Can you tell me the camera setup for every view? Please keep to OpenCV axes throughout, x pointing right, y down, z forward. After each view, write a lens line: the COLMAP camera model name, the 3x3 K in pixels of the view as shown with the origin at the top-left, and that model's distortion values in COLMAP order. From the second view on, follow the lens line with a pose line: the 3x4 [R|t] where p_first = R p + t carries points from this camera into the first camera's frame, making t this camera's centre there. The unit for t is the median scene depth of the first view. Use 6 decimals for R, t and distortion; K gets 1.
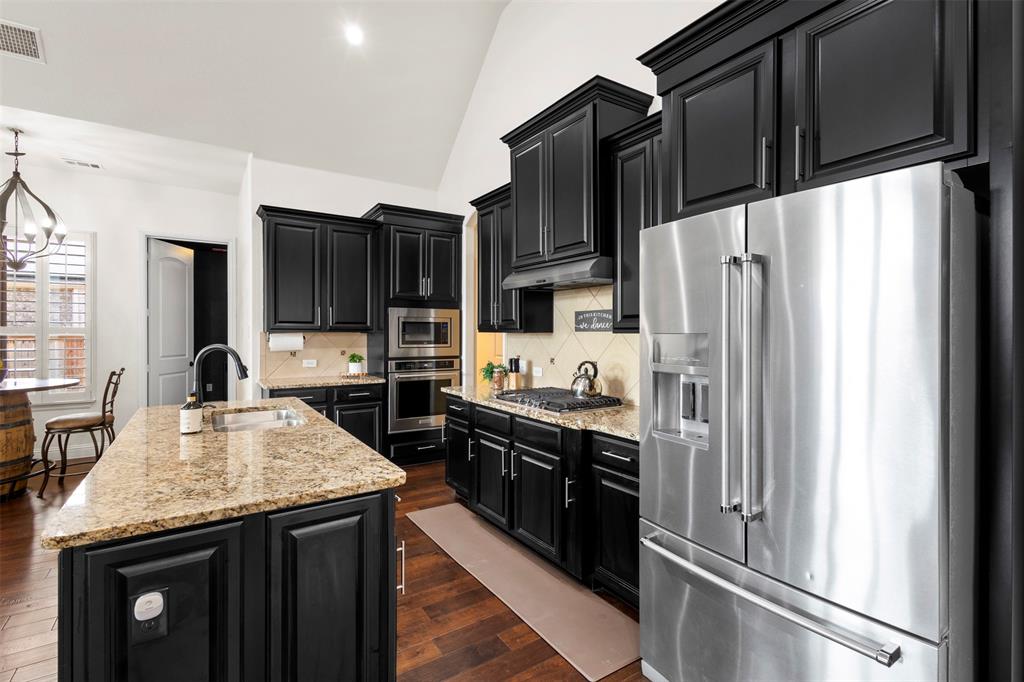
lens RADIAL K [[472.9, 0, 514.3], [0, 472.9, 328.5], [0, 0, 1]] dist [0.009078, 0.000346]
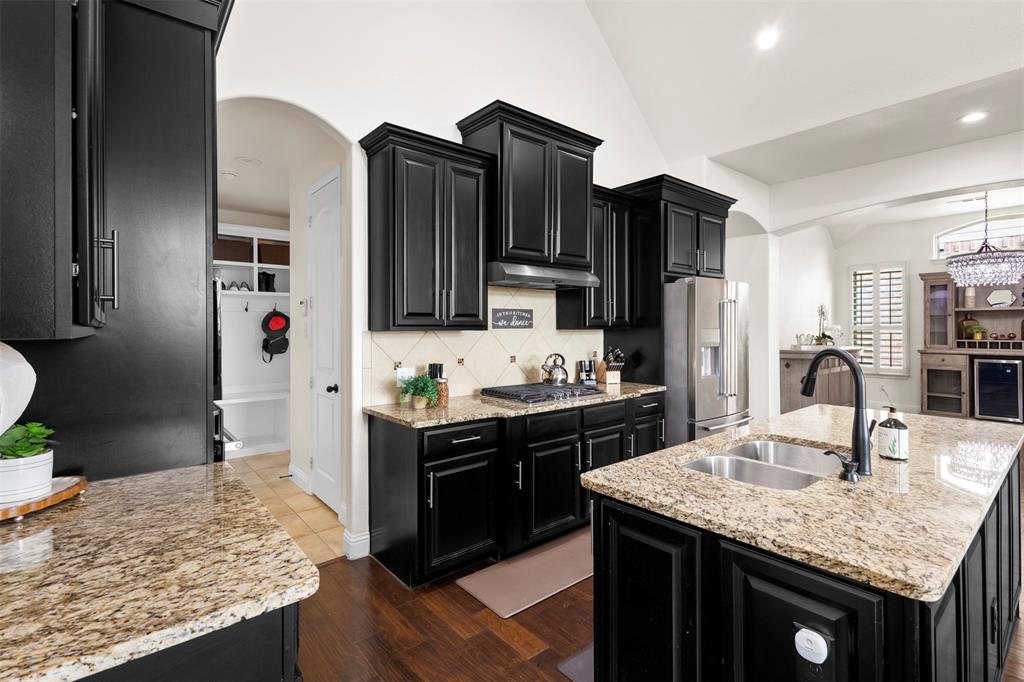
lens RADIAL K [[472.9, 0, 514.3], [0, 472.9, 328.5], [0, 0, 1]] dist [0.009078, 0.000346]
pose [[-0.124206, 0.002469, 0.992253, -0.881719], [-0.003361, 0.999990, -0.002909, 0.009350], [-0.992251, -0.003697, -0.124197, 1.102072]]
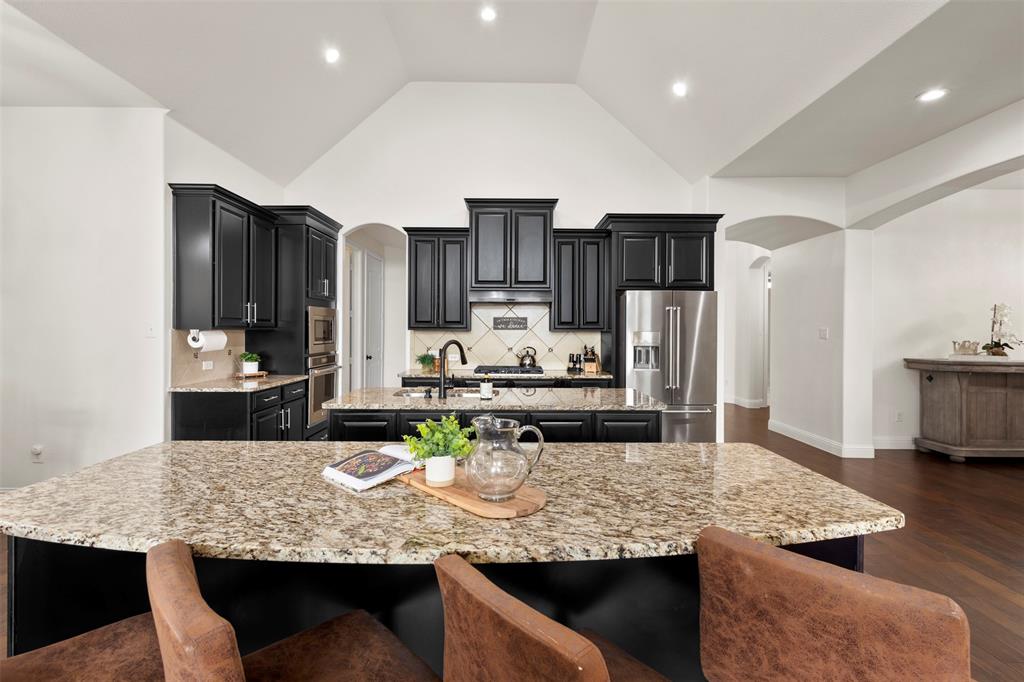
lens RADIAL K [[472.9, 0, 514.3], [0, 472.9, 328.5], [0, 0, 1]] dist [0.009078, 0.000346]
pose [[0.542831, -0.000429, 0.839842, -1.204521], [-0.012084, 0.999892, 0.008321, -0.012335], [-0.839755, -0.014665, 0.542767, 0.072724]]
